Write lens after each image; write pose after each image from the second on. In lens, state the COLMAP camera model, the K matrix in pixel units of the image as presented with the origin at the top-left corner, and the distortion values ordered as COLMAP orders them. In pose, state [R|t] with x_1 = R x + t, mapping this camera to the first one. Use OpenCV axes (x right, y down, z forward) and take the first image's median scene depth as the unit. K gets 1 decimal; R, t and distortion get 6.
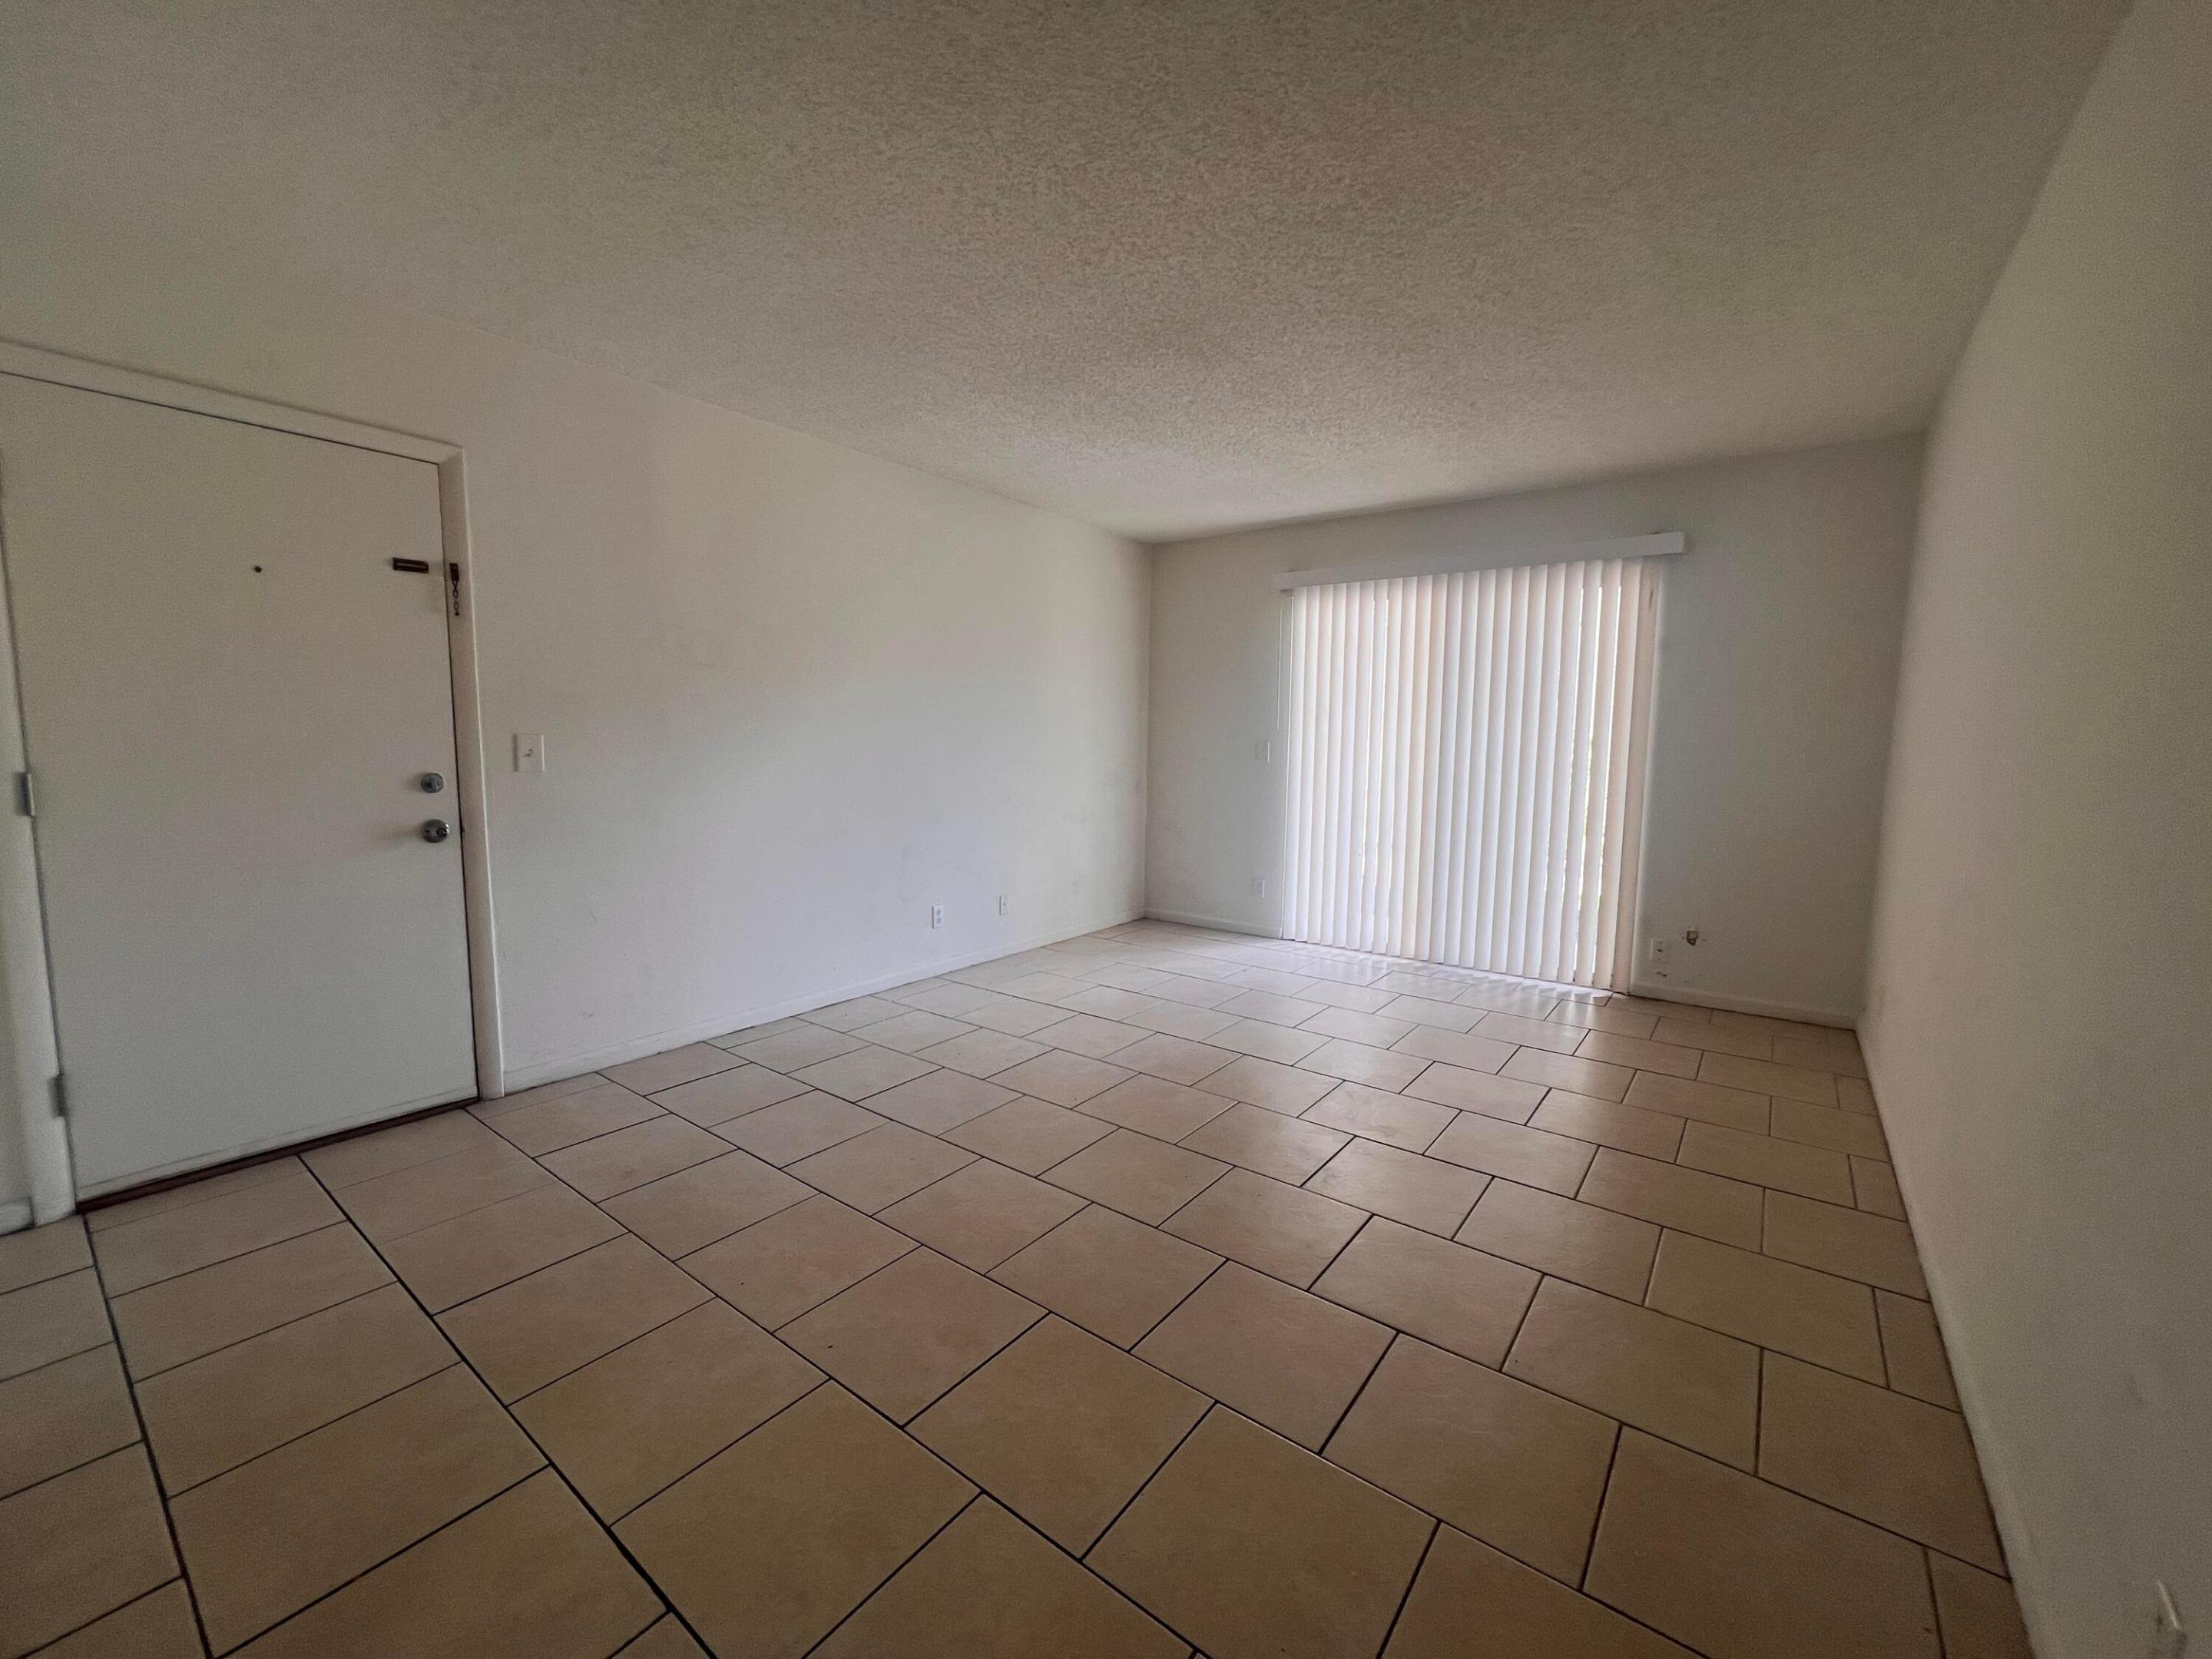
lens RADIAL K [[878.6, 0, 1109.7], [0, 878.6, 825.1], [0, 0, 1]] dist [-0.001708, 0.000149]
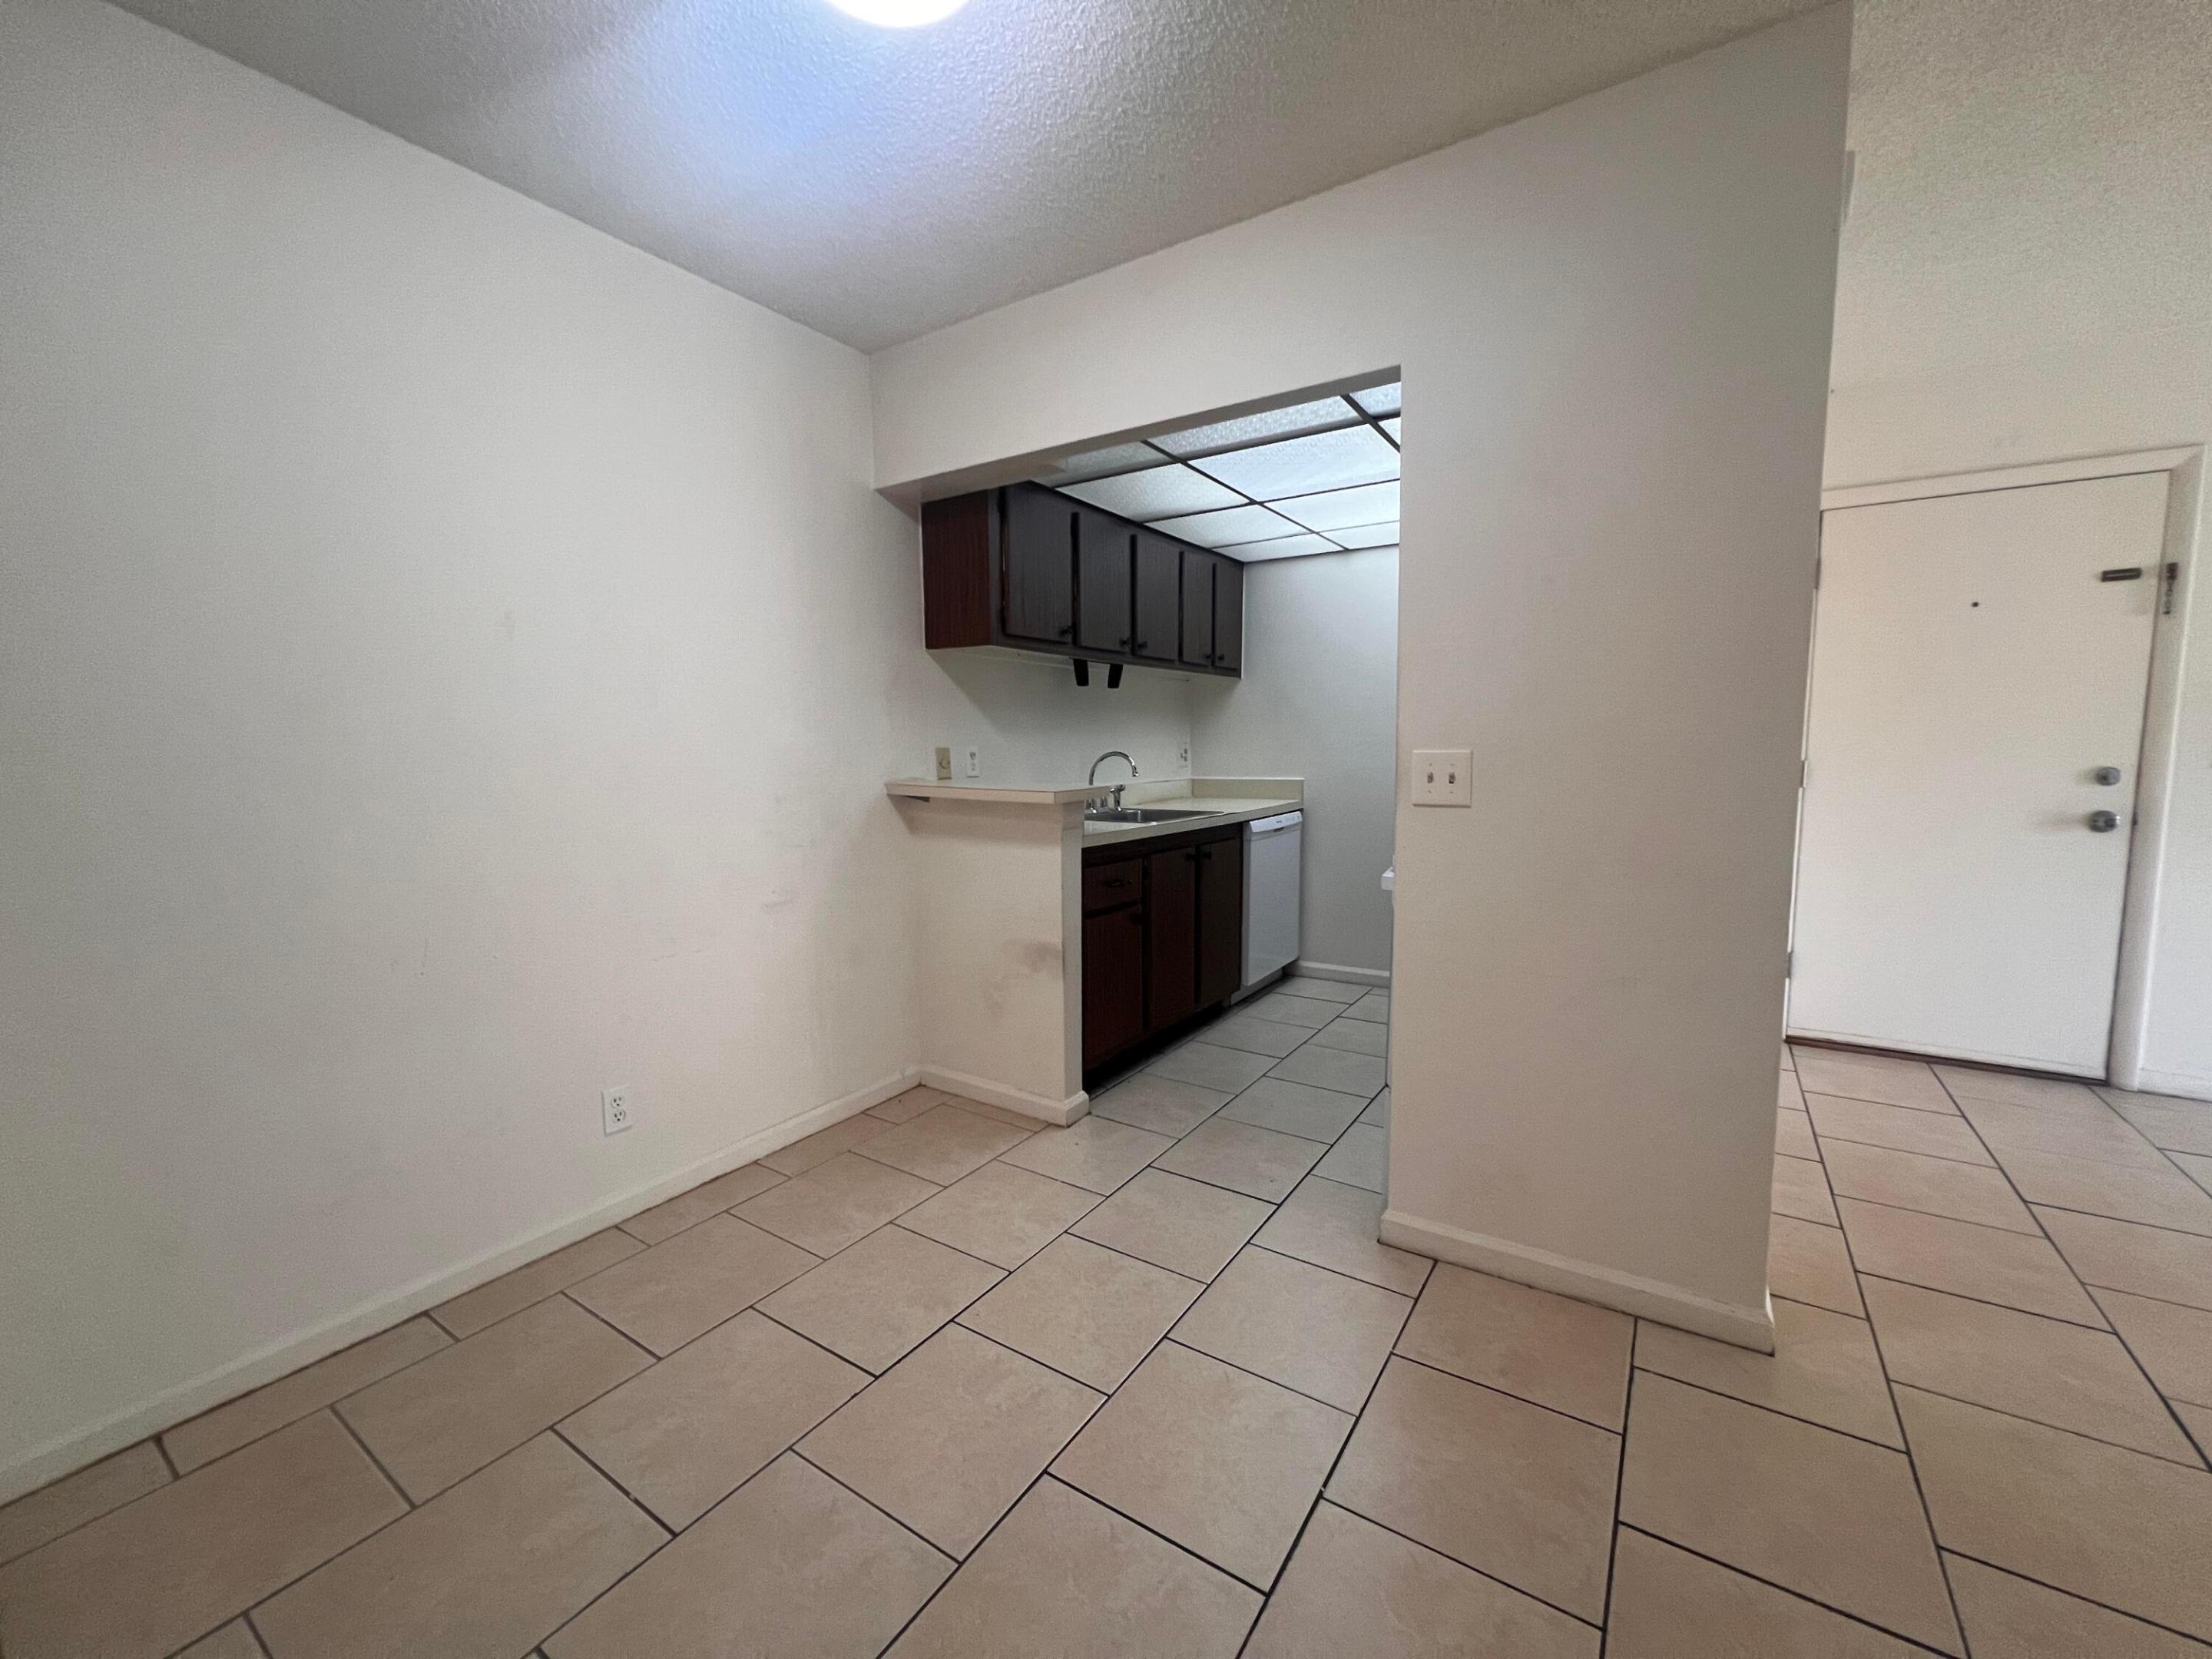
lens RADIAL K [[878.6, 0, 1104.7], [0, 878.6, 830.2], [0, 0, 1]] dist [-0.001708, 0.000149]
pose [[0.061497, 0.085703, -0.994421, 0.154313], [-0.092600, 0.992500, 0.079811, 0.031952], [0.993803, 0.087175, 0.068971, -0.197730]]
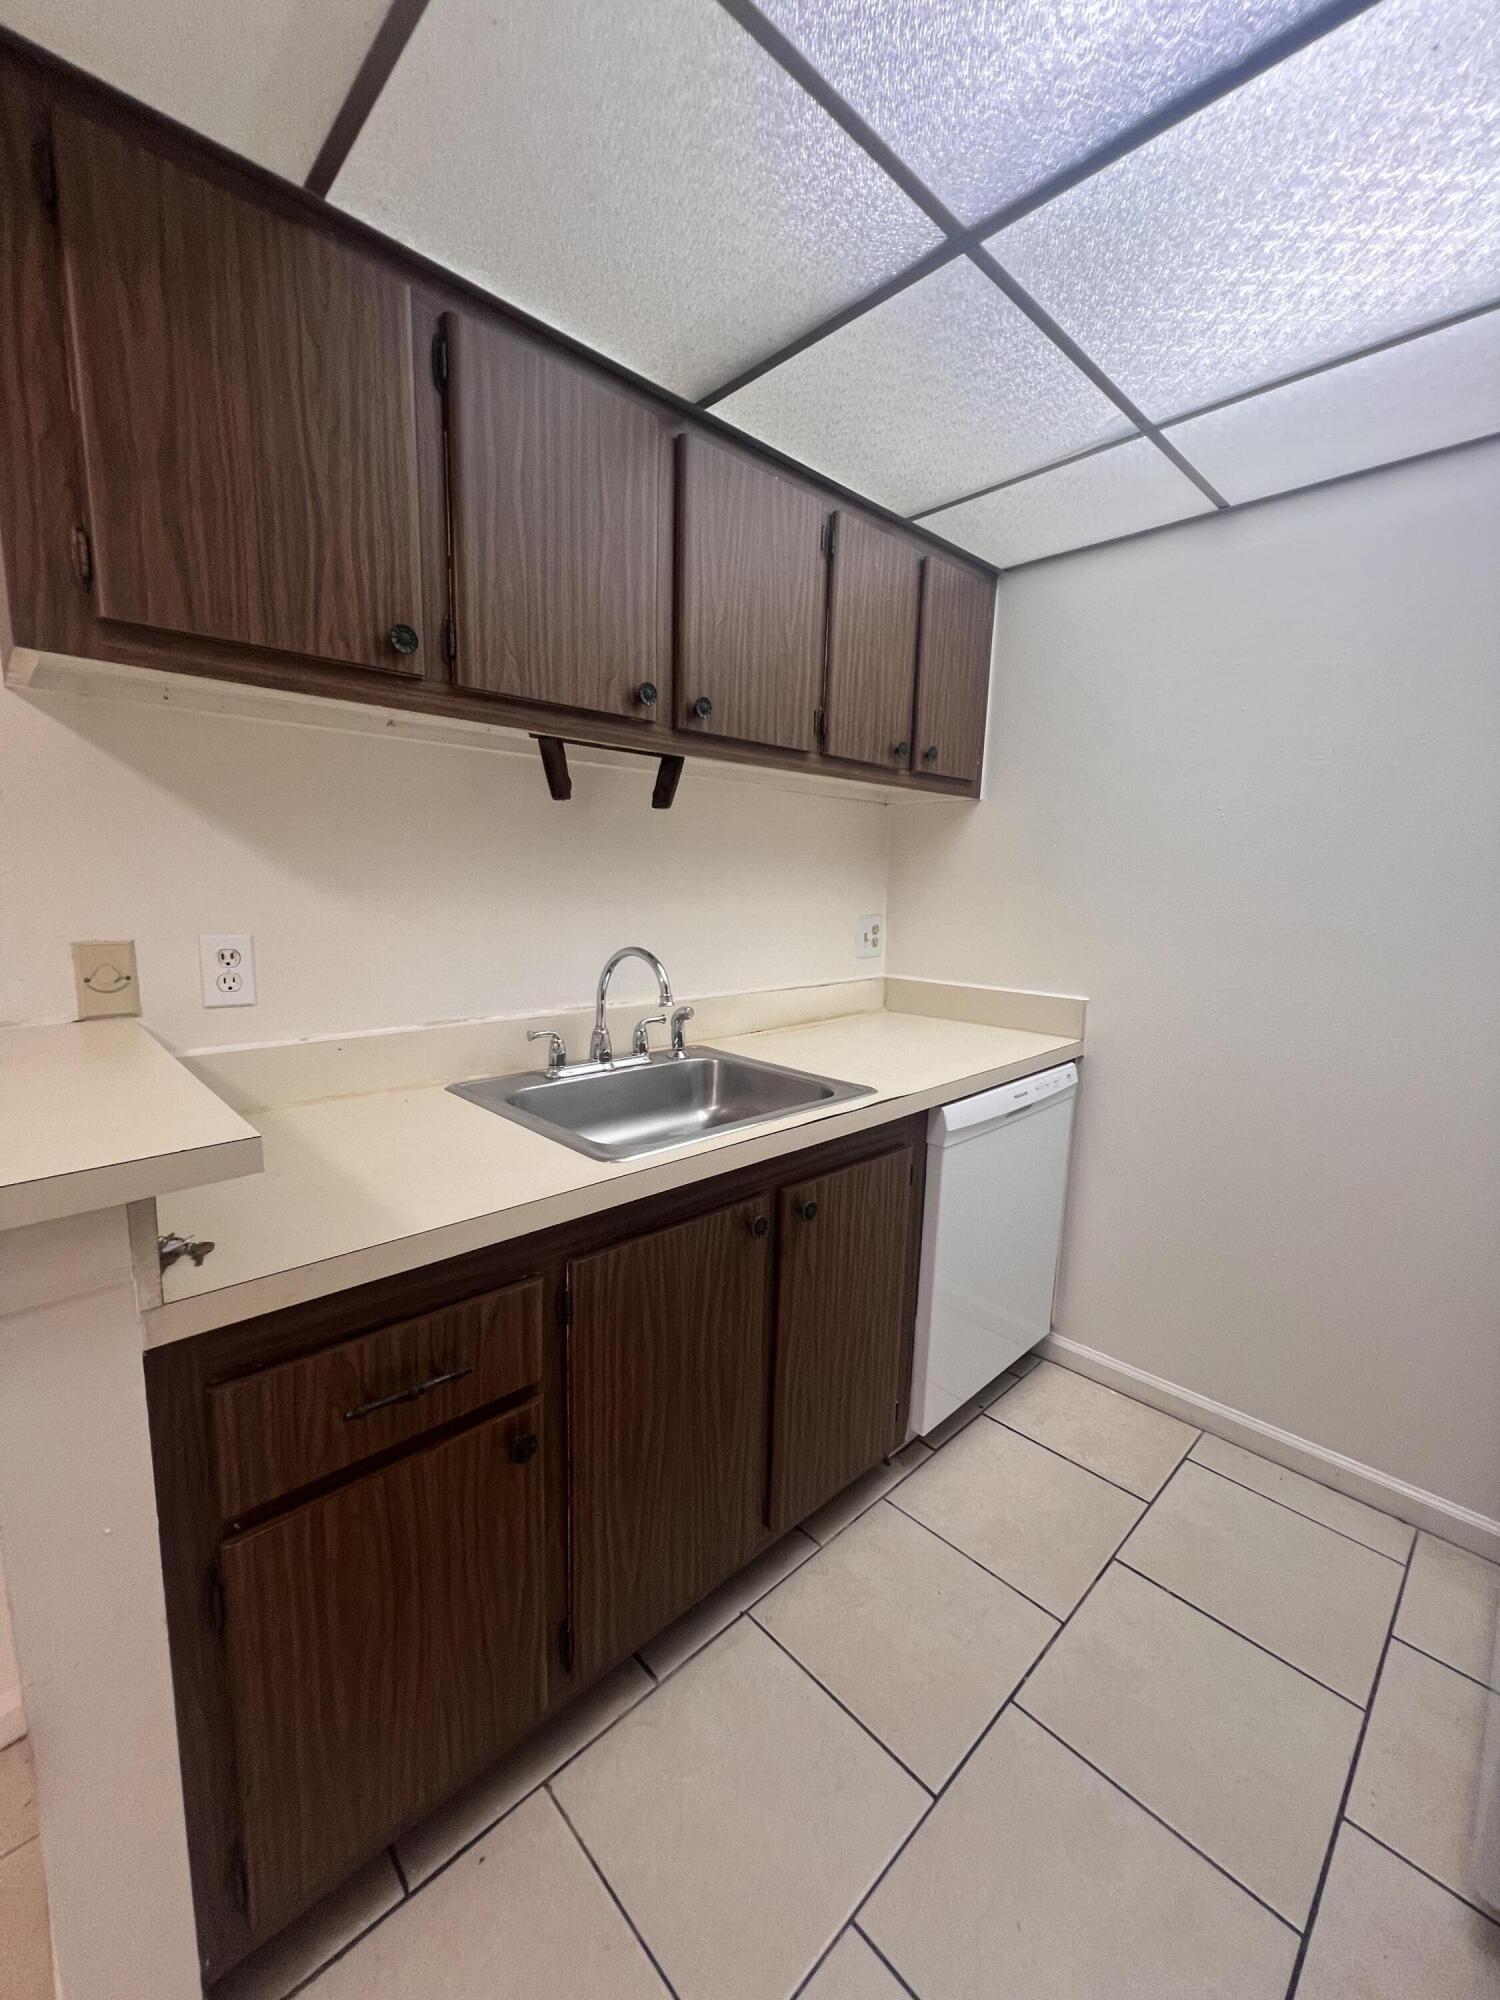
lens RADIAL K [[799.0, 0, 748.1], [0, 799.0, 1003.4], [0, 0, 1]] dist [-0.002461, -0.000246]
pose [[-0.155957, 0.136514, -0.978285, -0.418716], [-0.122545, 0.980078, 0.156300, -0.018810], [0.980133, 0.144260, -0.136120, -0.015417]]
